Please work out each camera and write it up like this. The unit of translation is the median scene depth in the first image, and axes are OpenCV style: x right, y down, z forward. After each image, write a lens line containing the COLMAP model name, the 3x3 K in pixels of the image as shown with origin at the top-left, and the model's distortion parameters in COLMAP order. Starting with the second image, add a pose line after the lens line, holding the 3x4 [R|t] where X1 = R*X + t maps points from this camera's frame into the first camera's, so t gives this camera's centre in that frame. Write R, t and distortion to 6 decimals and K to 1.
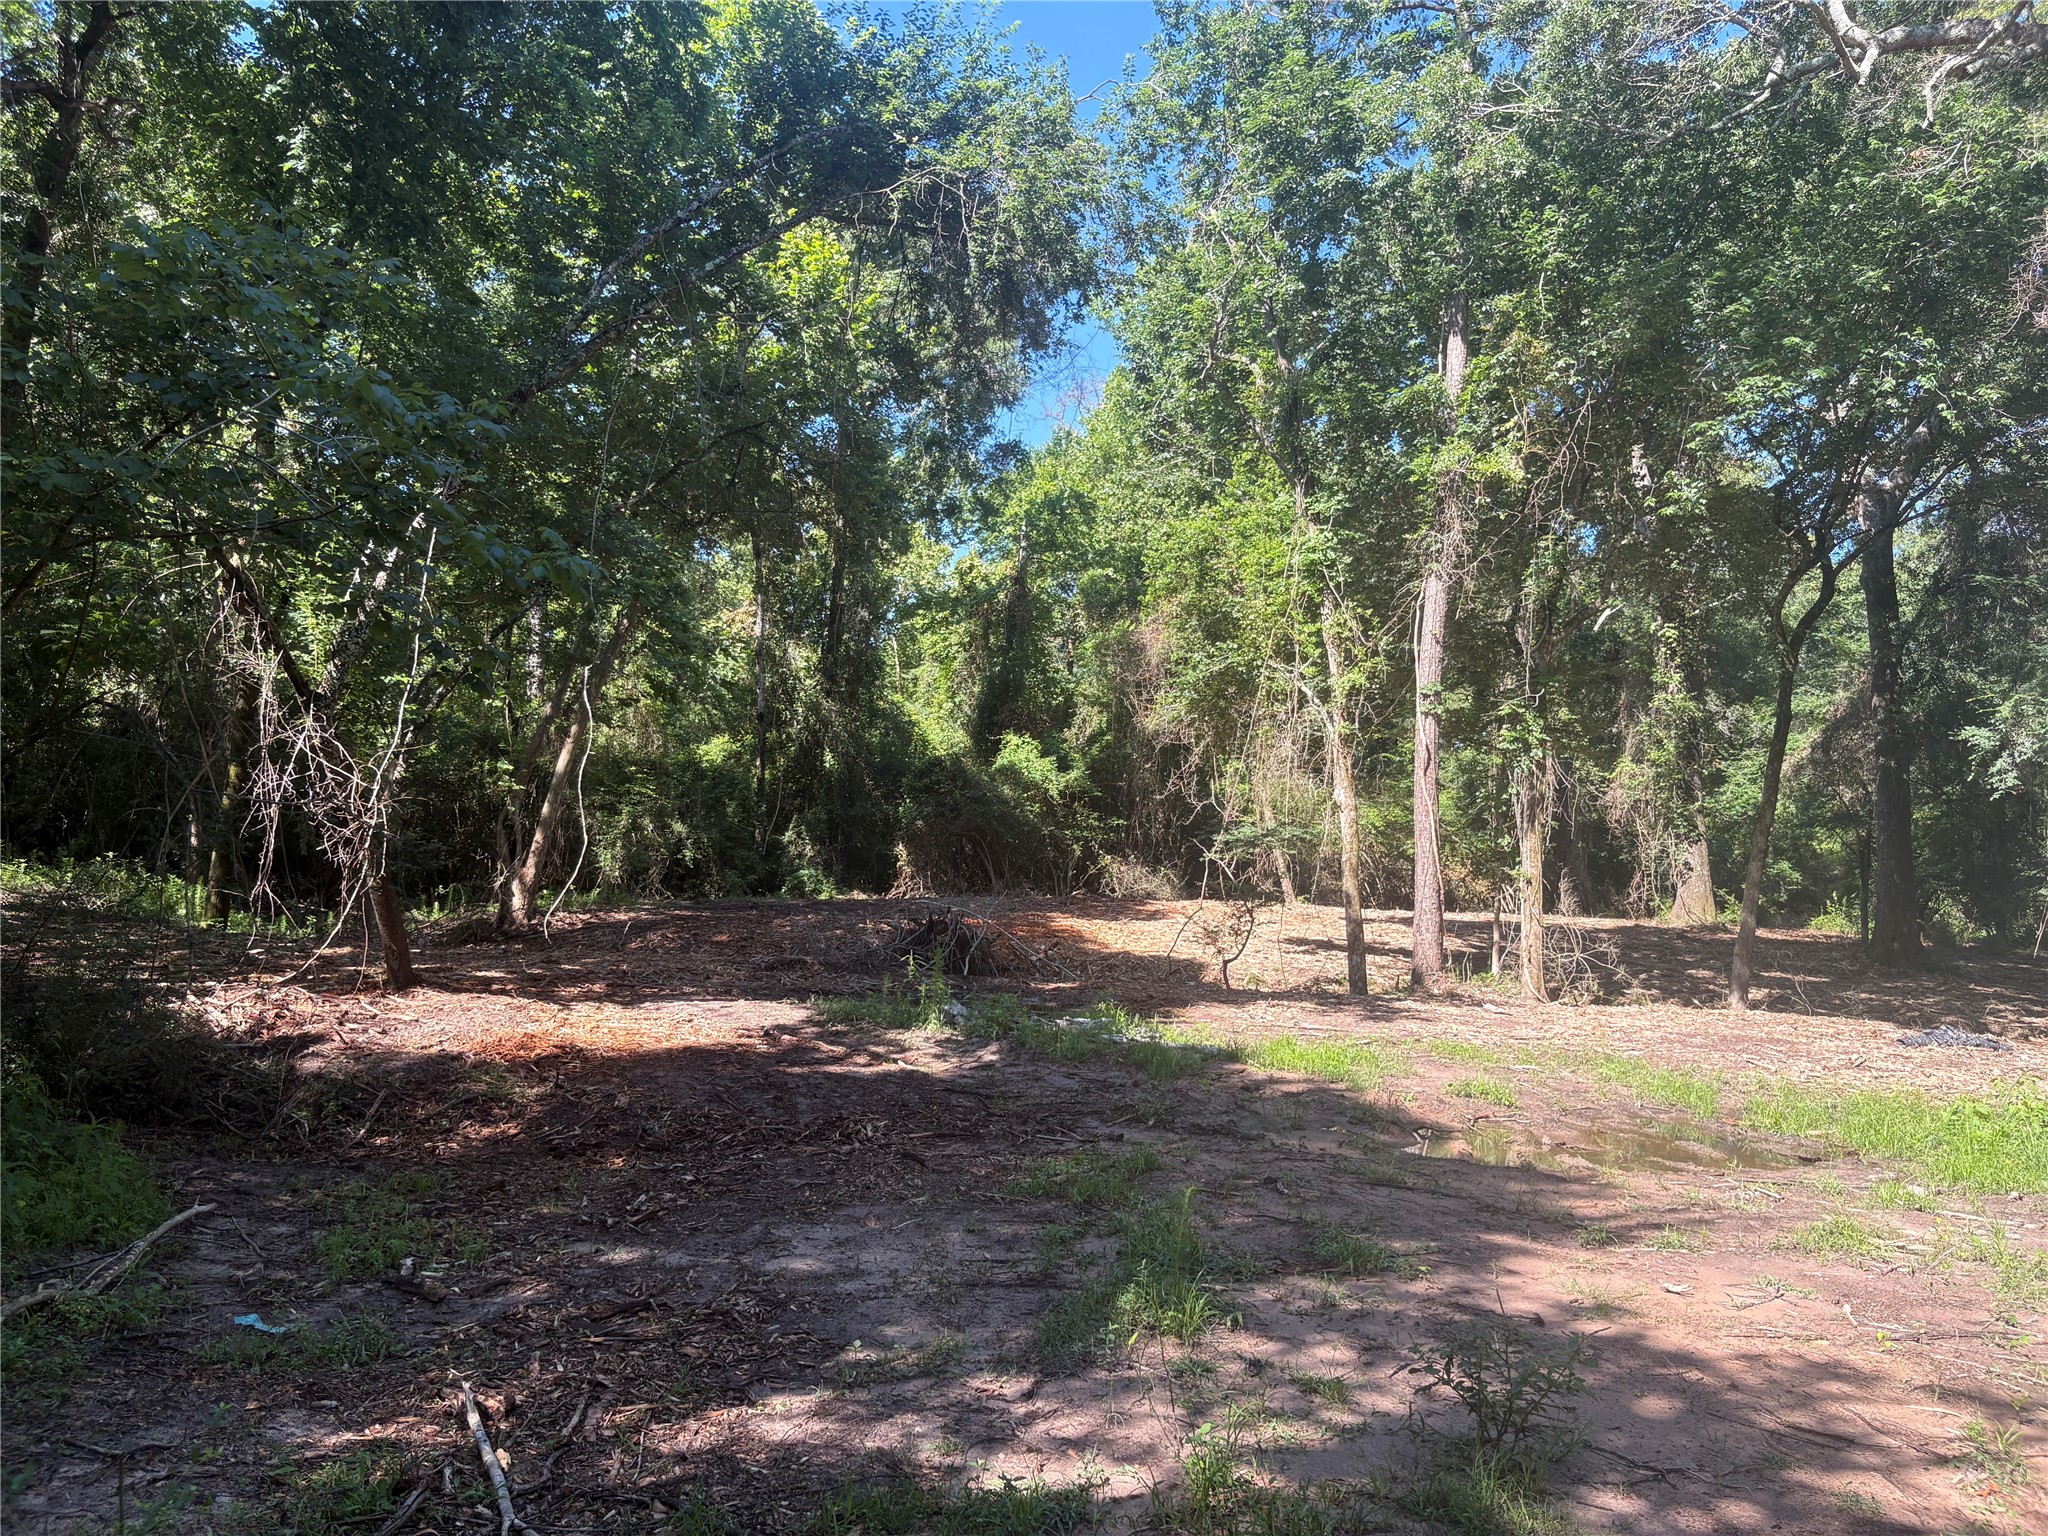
lens RADIAL K [[1556.7, 0, 1014.9], [0, 1556.7, 784.1], [0, 0, 1]] dist [0.049709, -0.058041]
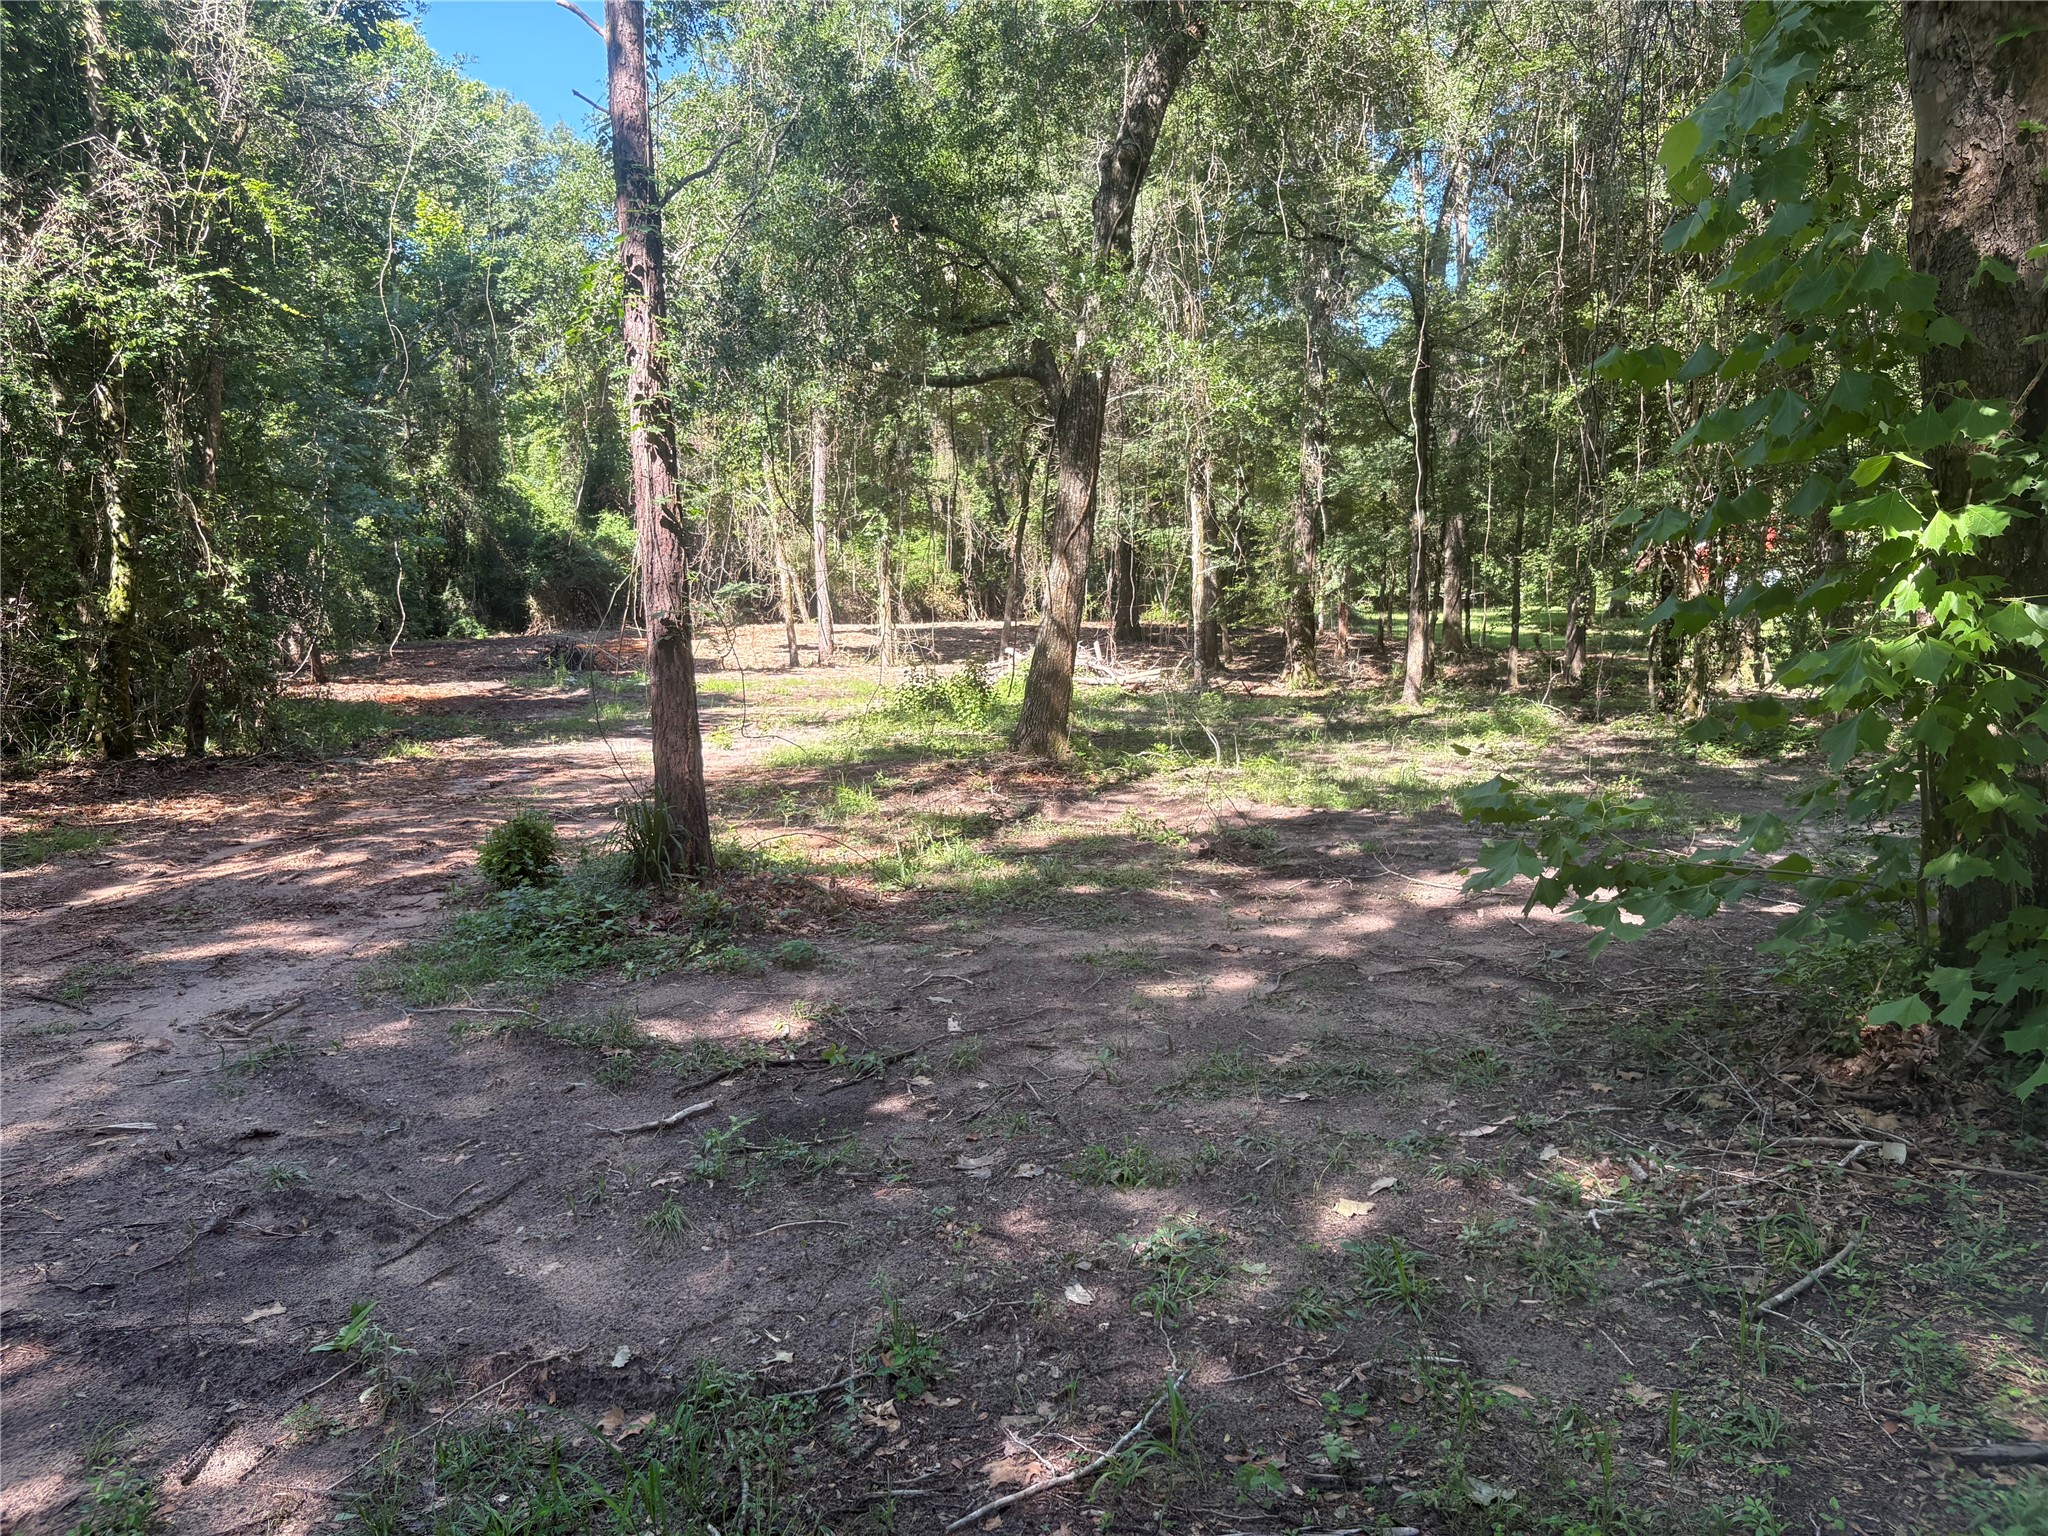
lens RADIAL K [[1556.7, 0, 1033.8], [0, 1556.7, 780.3], [0, 0, 1]] dist [0.049709, -0.058041]
pose [[0.969793, -0.081576, 0.229883, 0.042960], [0.040296, 0.983051, 0.178852, -0.049513], [-0.240576, -0.164186, 0.956643, -0.734676]]
